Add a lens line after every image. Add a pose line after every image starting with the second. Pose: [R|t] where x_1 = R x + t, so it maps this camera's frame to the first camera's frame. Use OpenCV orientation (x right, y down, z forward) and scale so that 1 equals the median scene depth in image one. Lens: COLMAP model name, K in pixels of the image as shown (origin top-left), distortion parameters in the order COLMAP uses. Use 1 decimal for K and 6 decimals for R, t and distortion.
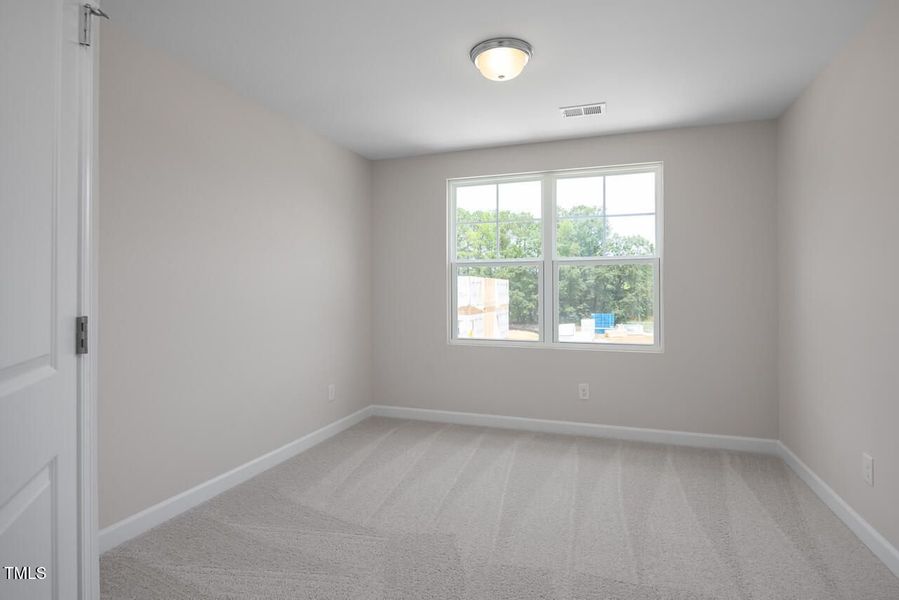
lens RADIAL K [[438.3, 0, 453.2], [0, 438.3, 296.9], [0, 0, 1]] dist [0.002000, 0.000238]
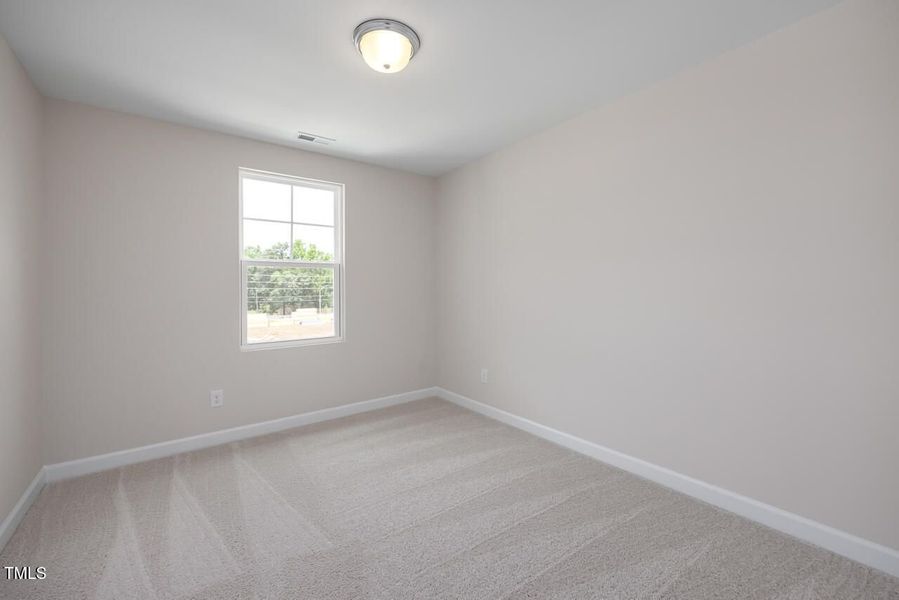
lens RADIAL K [[438.3, 0, 453.2], [0, 438.3, 296.9], [0, 0, 1]] dist [0.002000, 0.000238]
pose [[0.493148, -0.018232, 0.869754, -0.442914], [0.020107, 0.999752, 0.009556, -0.002995], [-0.869713, 0.012775, 0.493392, 0.136691]]
